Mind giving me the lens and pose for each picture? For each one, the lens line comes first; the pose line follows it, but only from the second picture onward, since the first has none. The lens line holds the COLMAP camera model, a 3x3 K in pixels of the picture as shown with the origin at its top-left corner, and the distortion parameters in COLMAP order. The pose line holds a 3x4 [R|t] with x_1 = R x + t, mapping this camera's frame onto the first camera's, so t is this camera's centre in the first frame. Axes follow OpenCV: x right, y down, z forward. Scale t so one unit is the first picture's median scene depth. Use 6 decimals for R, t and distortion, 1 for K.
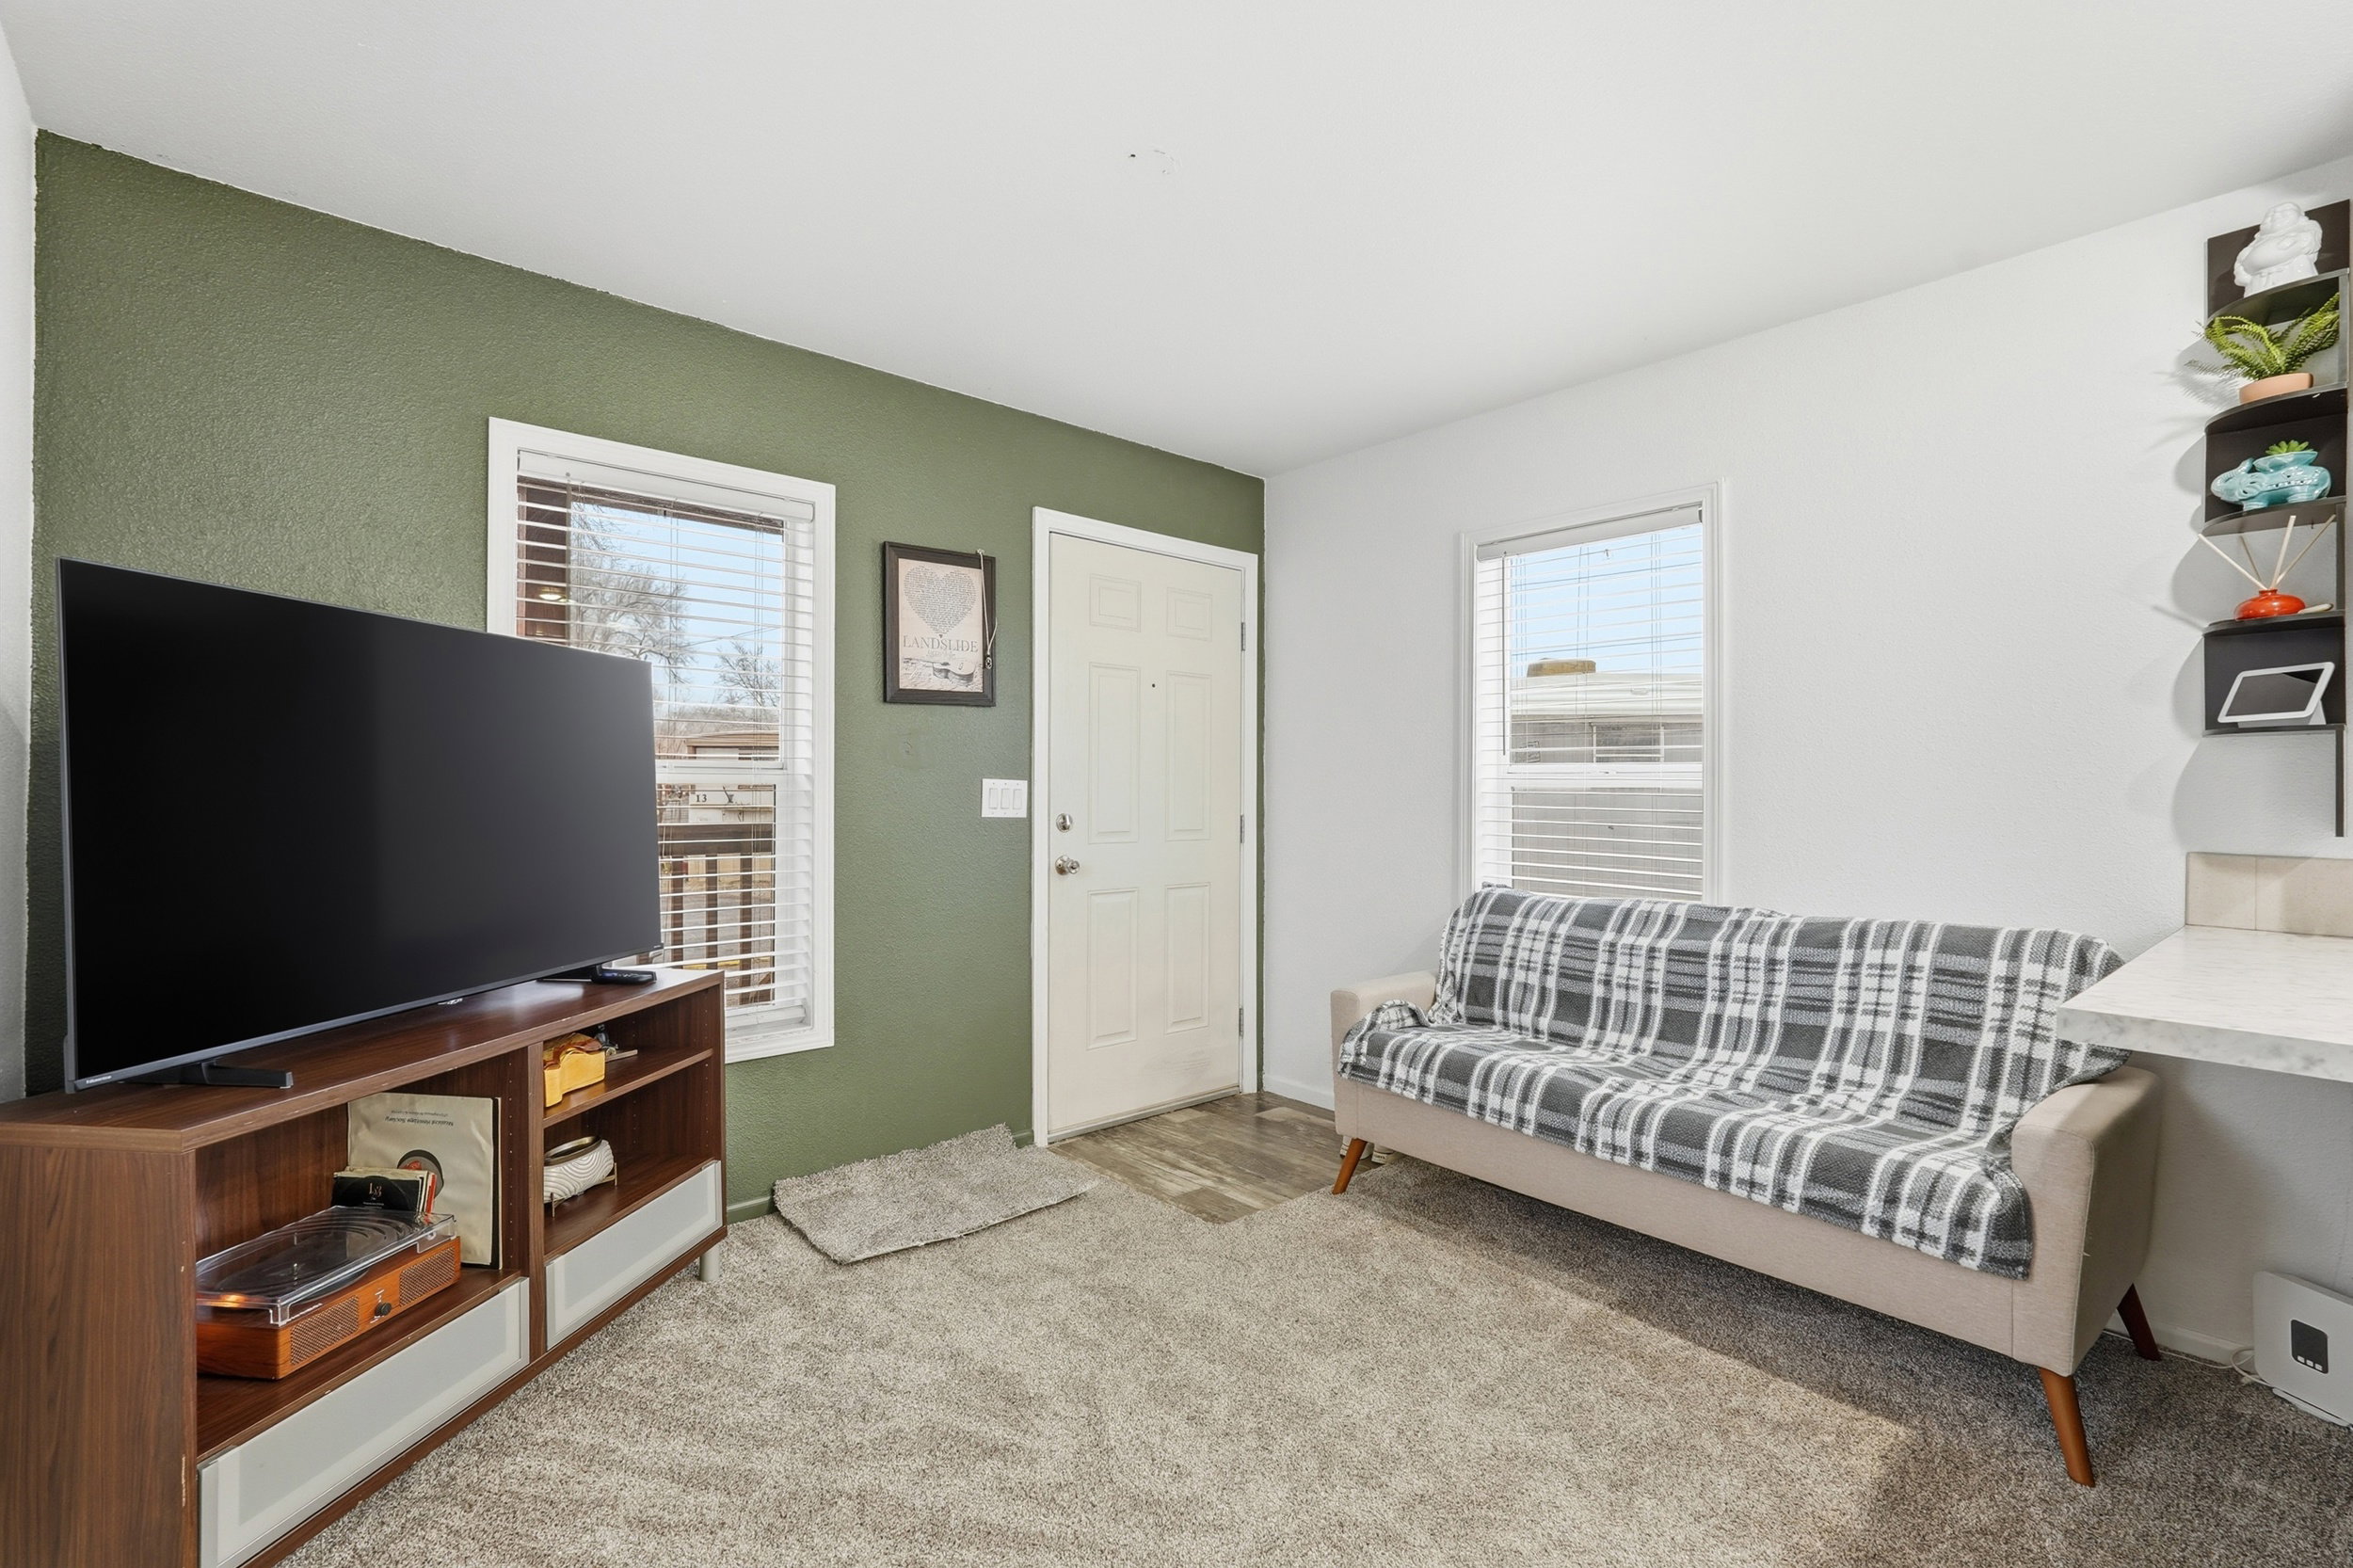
lens RADIAL K [[1061.5, 0, 1188.2], [0, 1061.5, 765.2], [0, 0, 1]] dist [-0.000525, 0.002589]
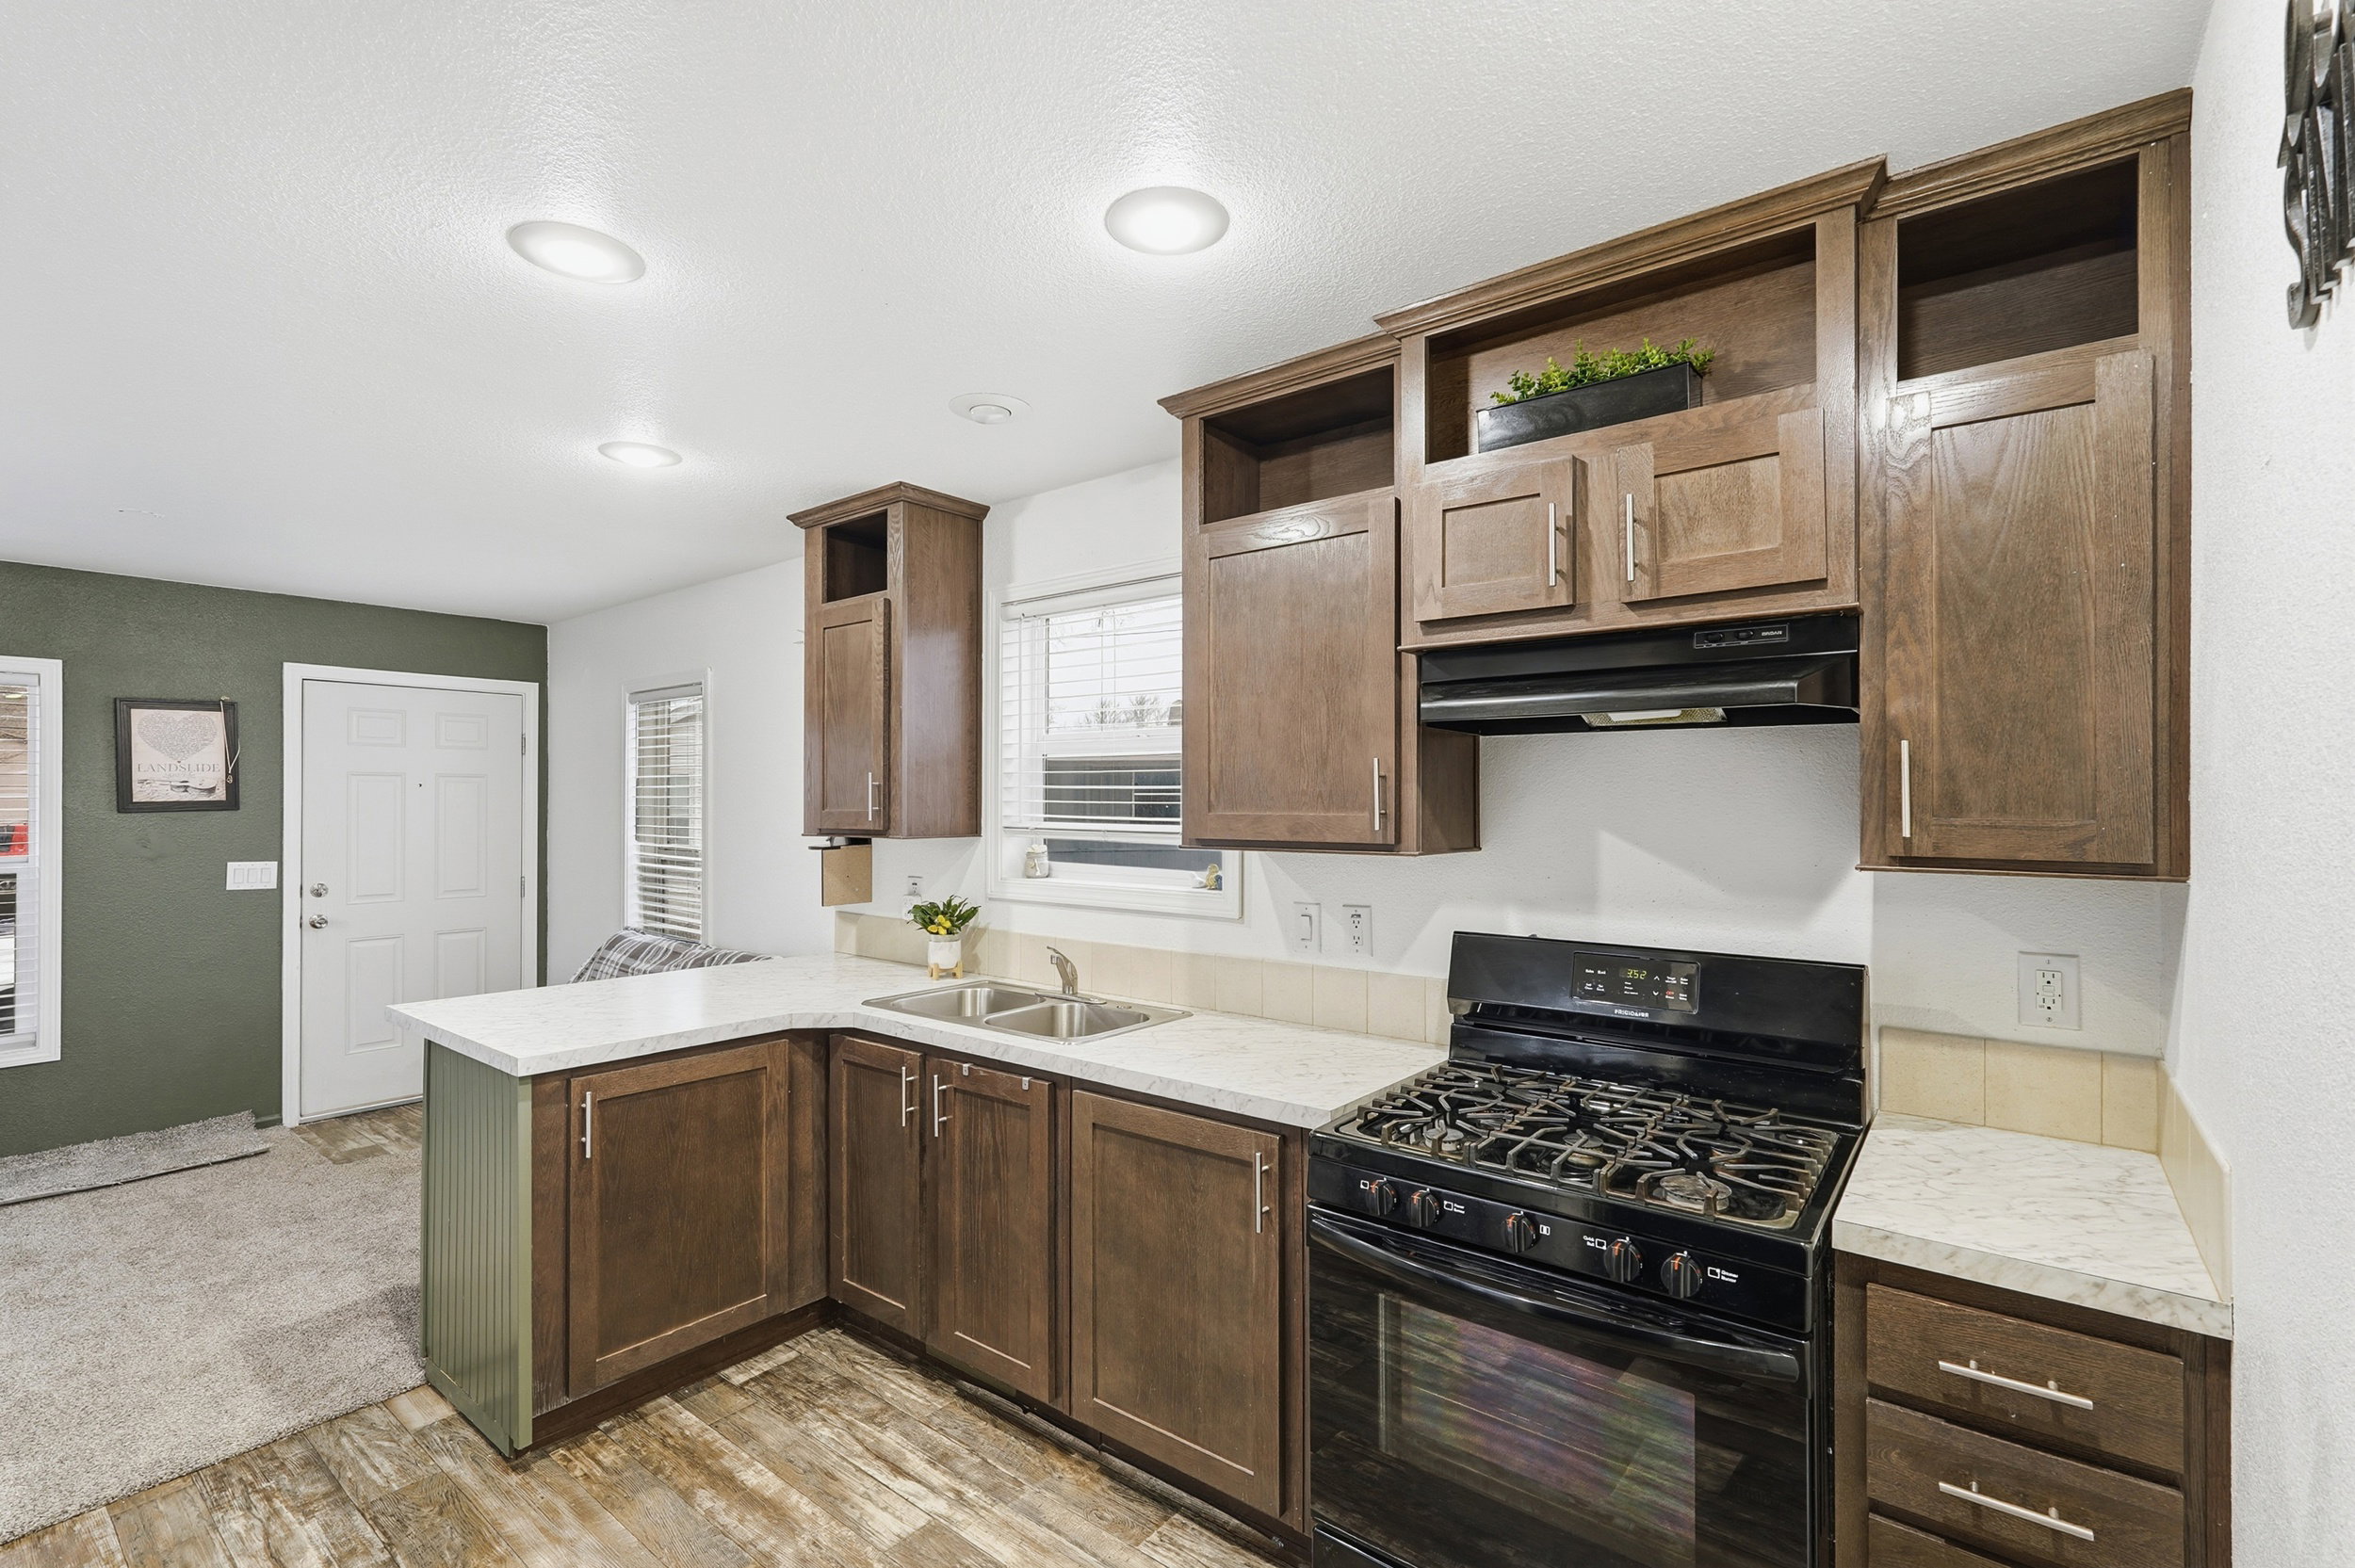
lens RADIAL K [[1062.2, 0, 1162.1], [0, 1062.2, 783.5], [0, 0, 1]] dist [-0.000525, 0.002589]
pose [[0.987772, -0.004793, 0.155830, 1.259561], [0.005815, 0.999964, -0.006103, -0.117256], [-0.155796, 0.006935, 0.987765, -0.891751]]
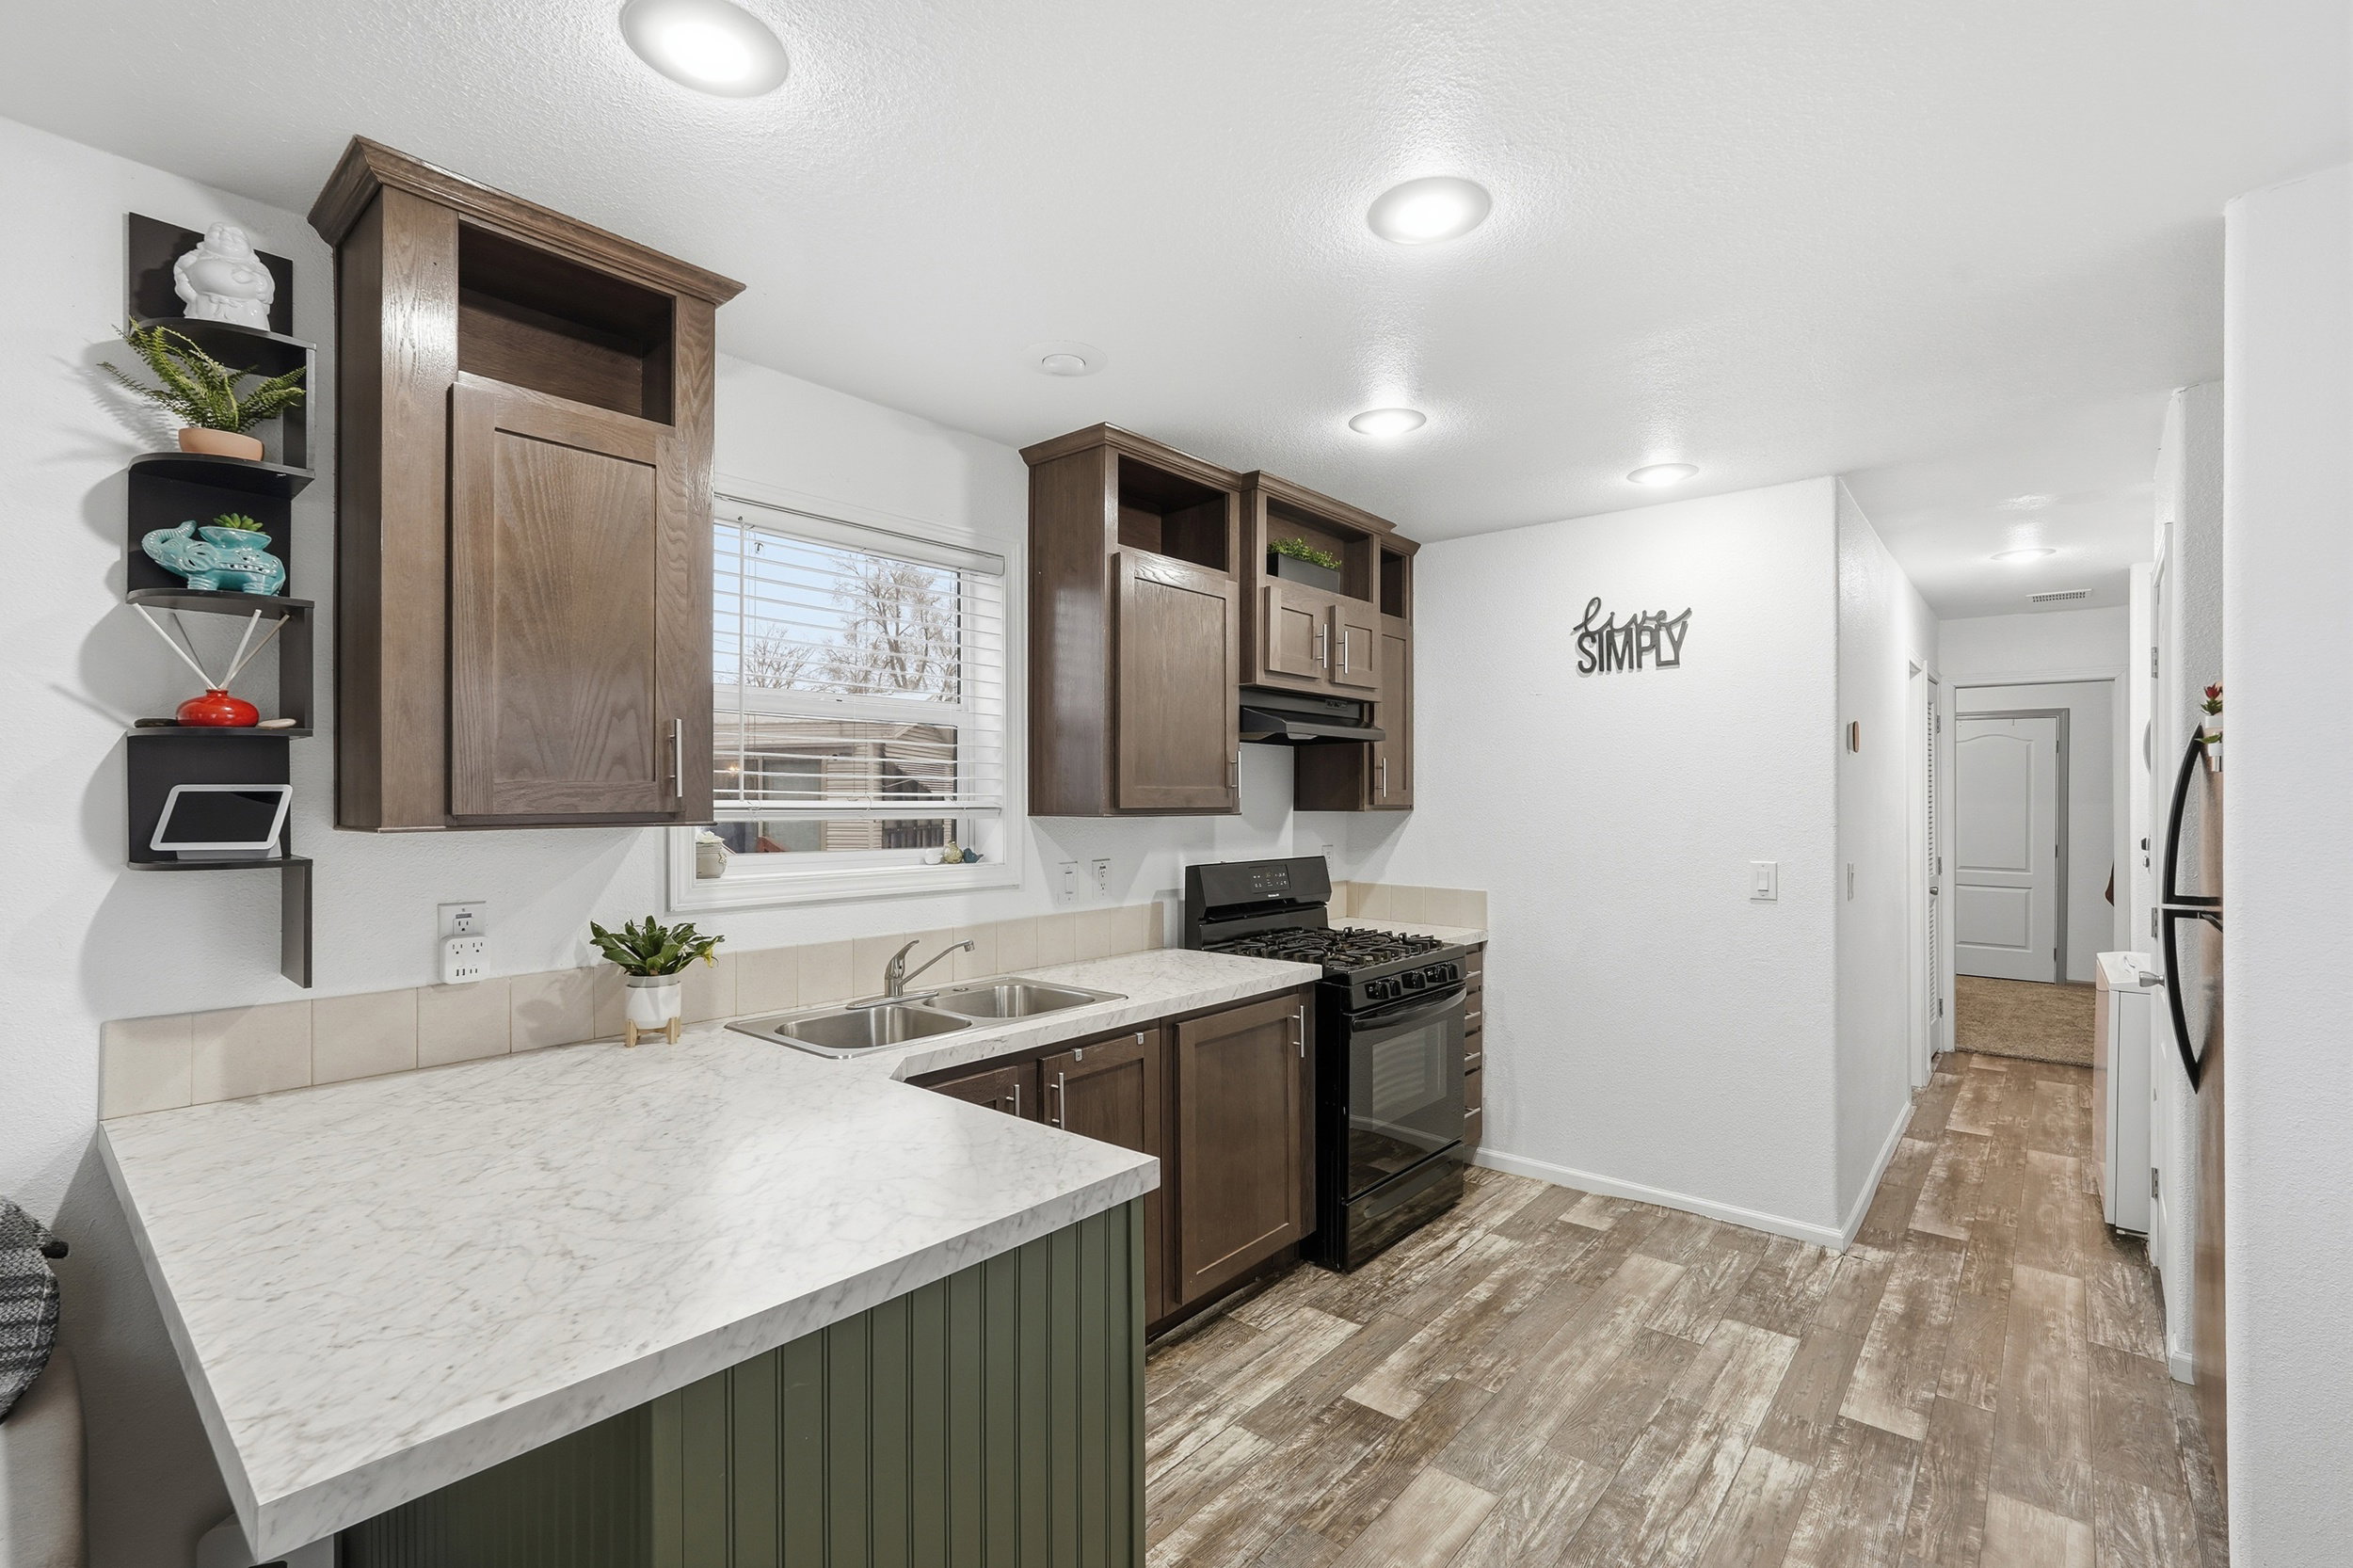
lens RADIAL K [[1061.5, 0, 1171.6], [0, 1061.5, 786.2], [0, 0, 1]] dist [-0.000525, 0.002589]
pose [[-0.117981, -0.008001, 0.992984, 0.109825], [-0.019611, 0.999791, 0.005726, -0.104009], [-0.992822, -0.018797, -0.118113, 0.346618]]
